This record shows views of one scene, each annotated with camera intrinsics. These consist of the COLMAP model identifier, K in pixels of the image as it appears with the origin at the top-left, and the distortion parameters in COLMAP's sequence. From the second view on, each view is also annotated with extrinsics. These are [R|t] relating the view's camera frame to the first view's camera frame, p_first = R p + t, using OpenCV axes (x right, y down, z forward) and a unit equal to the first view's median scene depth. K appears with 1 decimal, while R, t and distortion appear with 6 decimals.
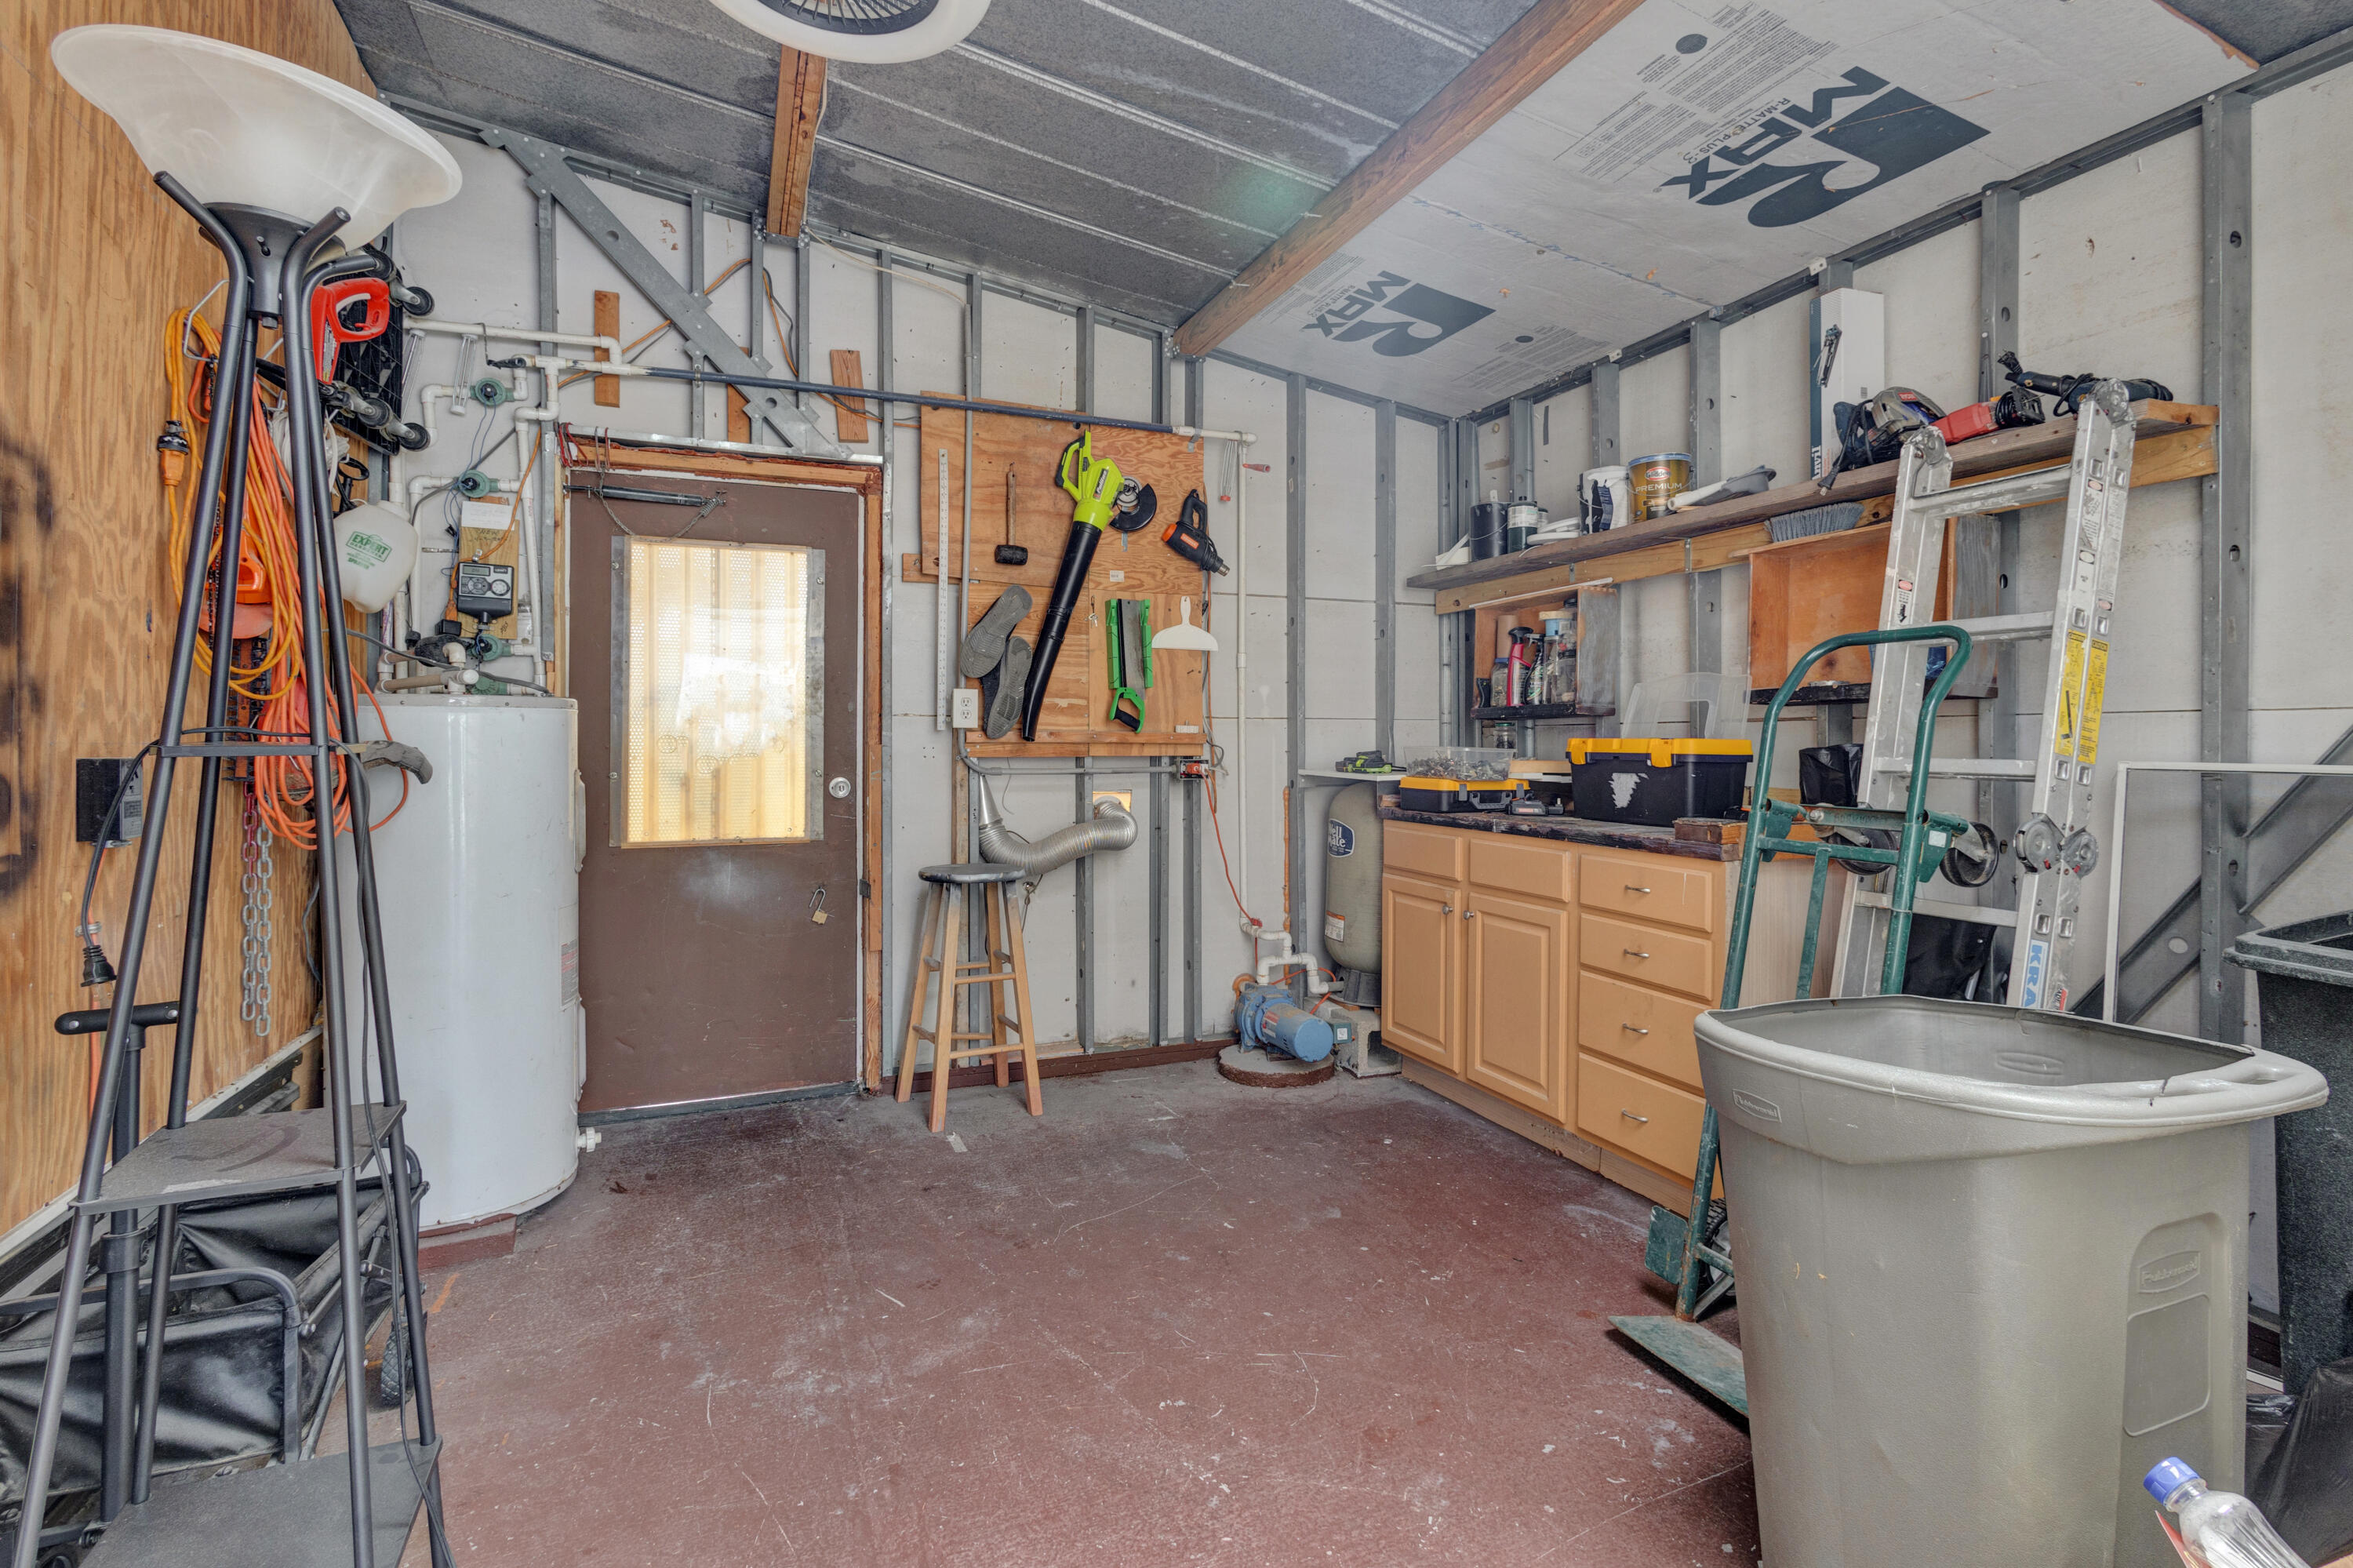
lens RADIAL K [[1114.0, 0, 1164.1], [0, 1114.0, 719.1], [0, 0, 1]] dist [0.004516, 0.000995]
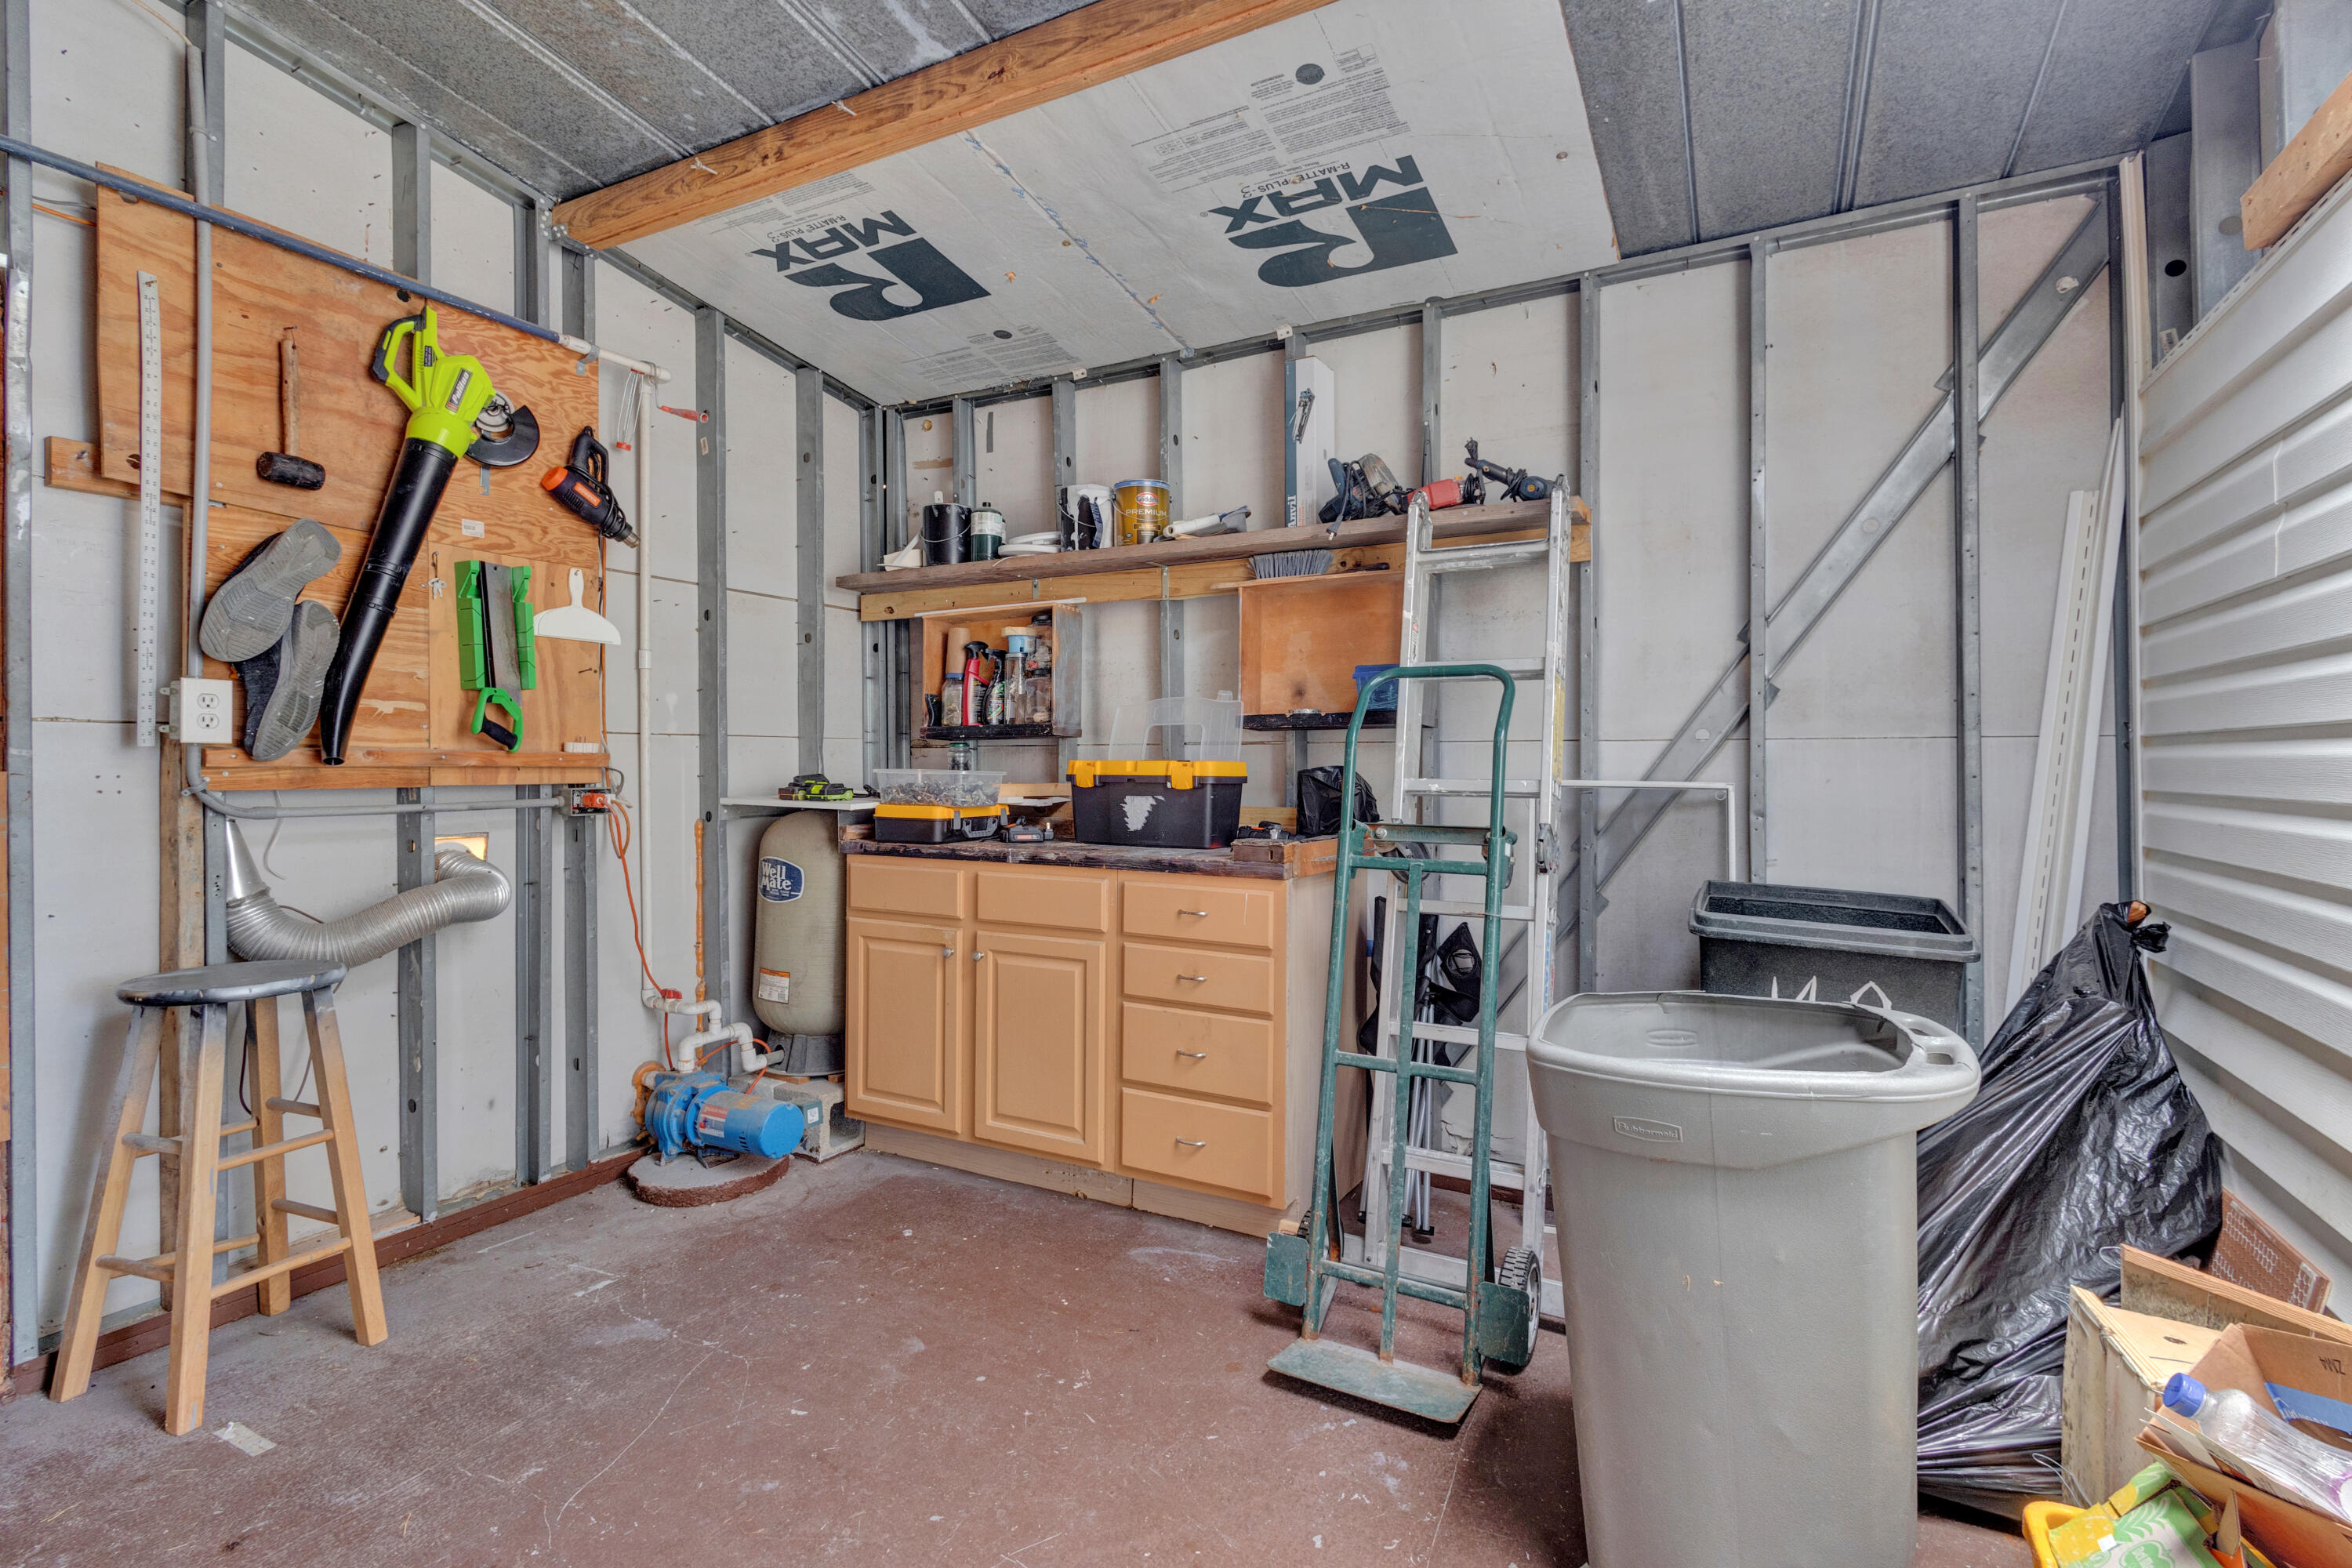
lens RADIAL K [[1102.1, 0, 1171.8], [0, 1102.1, 748.2], [0, 0, 1]] dist [0.013229, -0.004835]
pose [[0.761487, 0.006579, 0.648147, -0.171430], [-0.012987, 0.999903, 0.005108, 0.000657], [-0.648050, -0.012307, 0.761498, 0.199977]]
